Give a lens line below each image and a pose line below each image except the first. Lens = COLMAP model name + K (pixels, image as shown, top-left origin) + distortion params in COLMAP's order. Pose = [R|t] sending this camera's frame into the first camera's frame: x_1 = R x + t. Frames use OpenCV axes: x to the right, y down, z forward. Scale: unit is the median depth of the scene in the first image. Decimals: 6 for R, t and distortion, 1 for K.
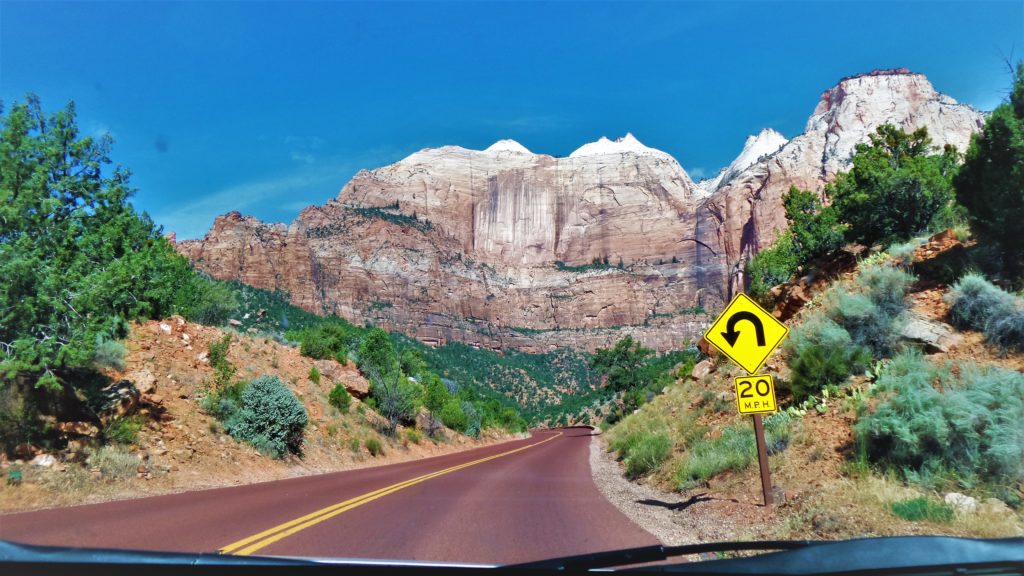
lens RADIAL K [[738.2, 0, 512.0], [0, 738.2, 288.0], [0, 0, 1]] dist [-0.028093, -0.001687]
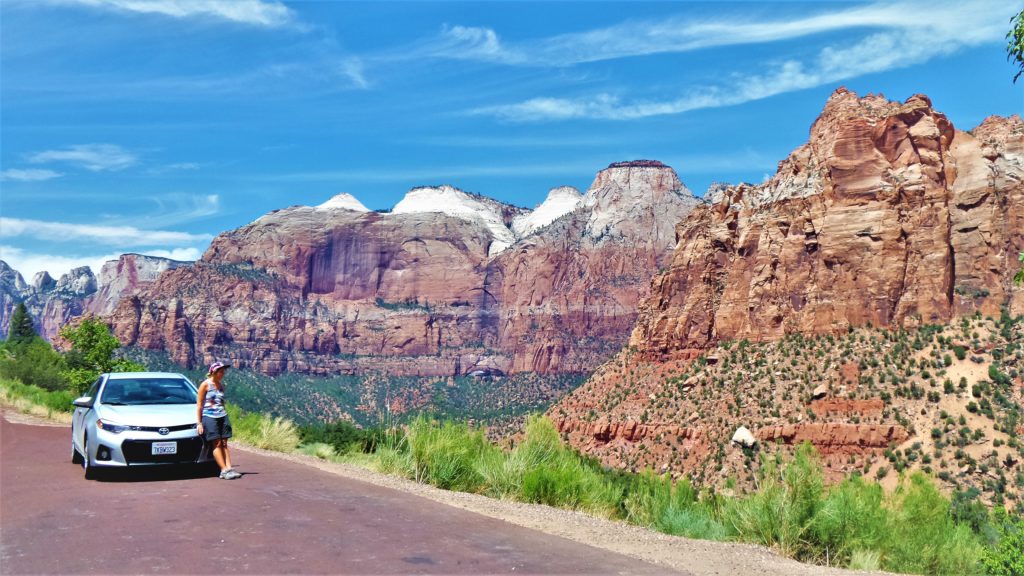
lens RADIAL K [[942.2, 0, 511.0], [0, 942.2, 284.1], [0, 0, 1]] dist [0.032333, 0.009947]
pose [[0.994030, 0.046872, 0.098530, 0.132803], [-0.058001, 0.991866, 0.113305, -0.269026], [-0.092417, -0.118343, 0.988663, -0.665593]]
